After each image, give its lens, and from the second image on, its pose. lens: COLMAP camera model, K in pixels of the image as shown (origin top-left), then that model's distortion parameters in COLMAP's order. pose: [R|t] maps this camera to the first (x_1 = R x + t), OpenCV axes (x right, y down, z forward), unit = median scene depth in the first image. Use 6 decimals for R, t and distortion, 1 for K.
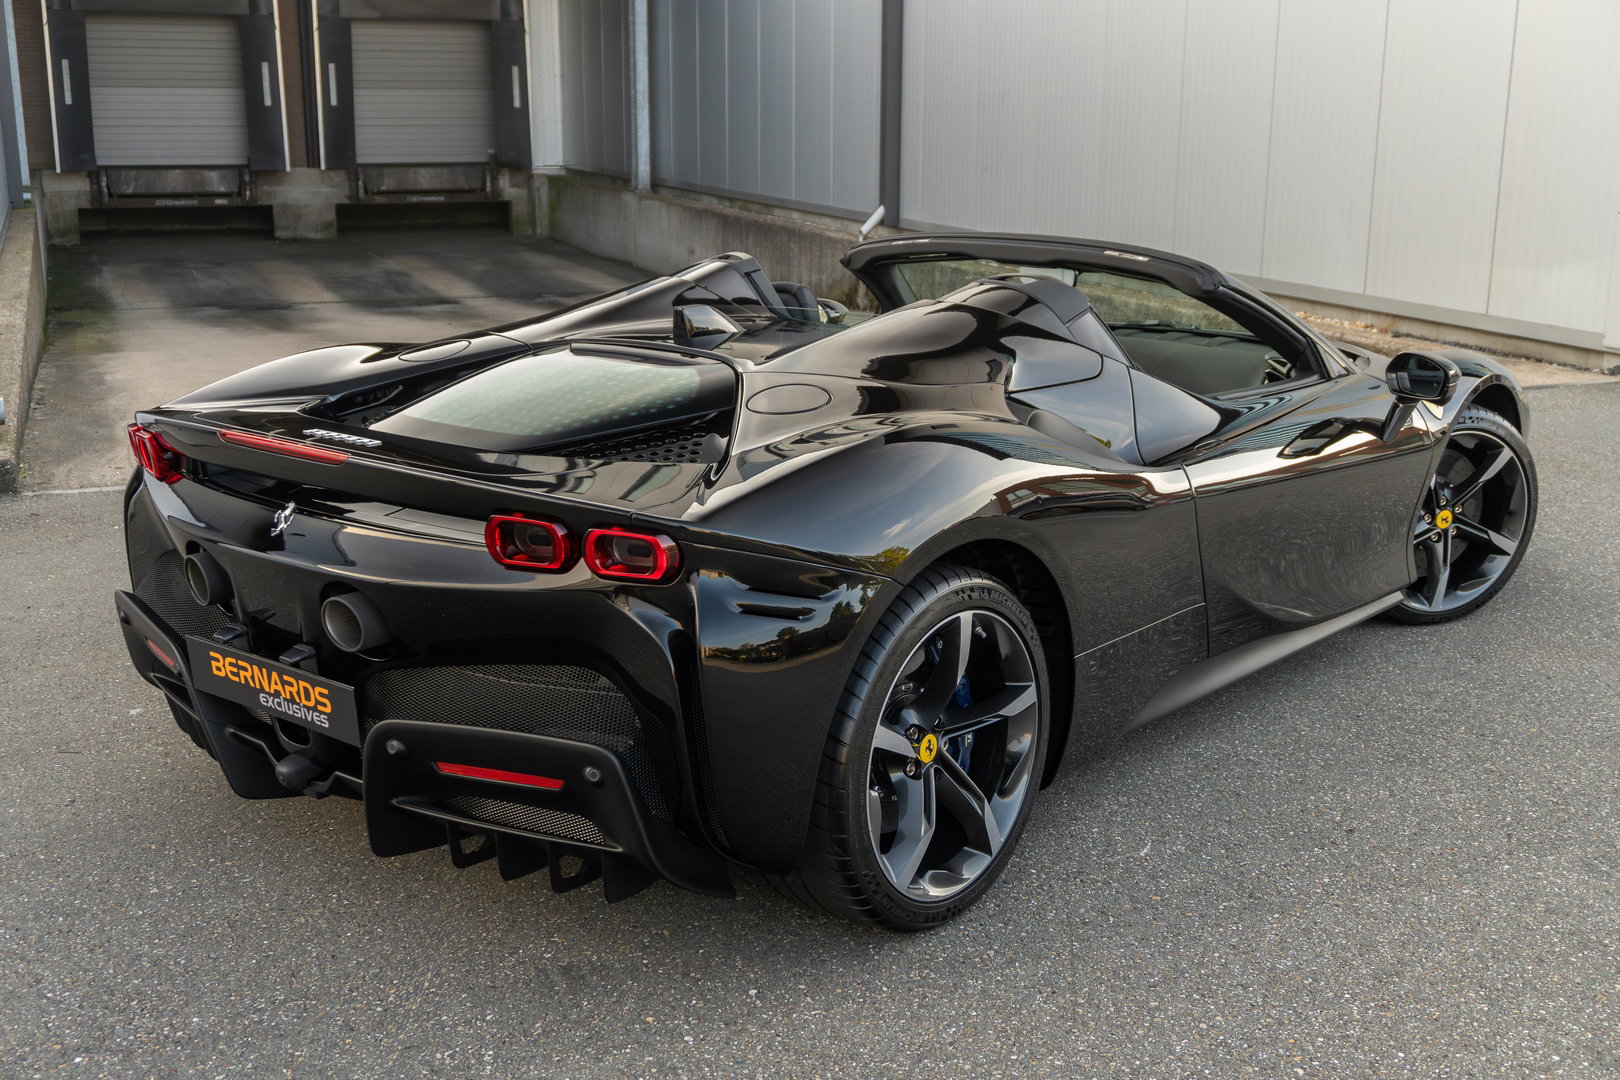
lens RADIAL K [[1798.1, 0, 810.0], [0, 1798.1, 540.0], [0, 0, 1]] dist [0.005380, -0.001764]
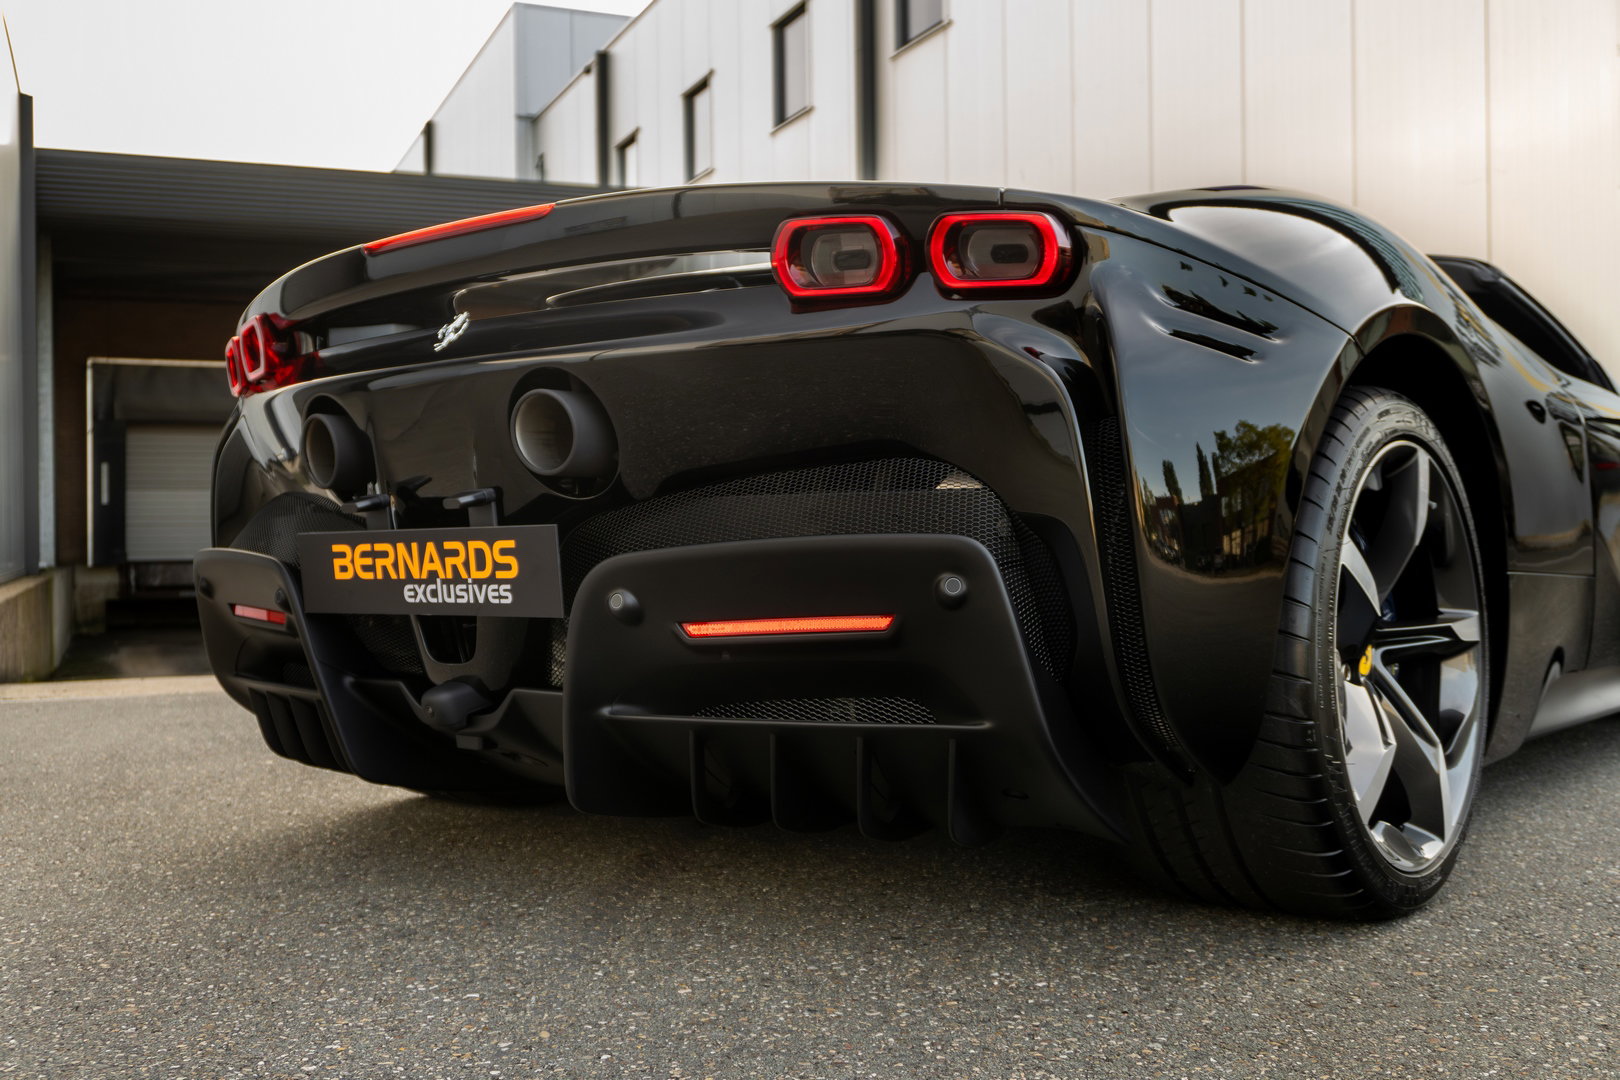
lens RADIAL K [[1706.9, 0, 764.0], [0, 1706.9, 542.6], [0, 0, 1]] dist [-0.109441, -0.010217]
pose [[0.999793, -0.015283, -0.013399, -0.149614], [0.011544, 0.969570, -0.244543, 0.218197], [0.016729, 0.244338, 0.969546, 0.343582]]
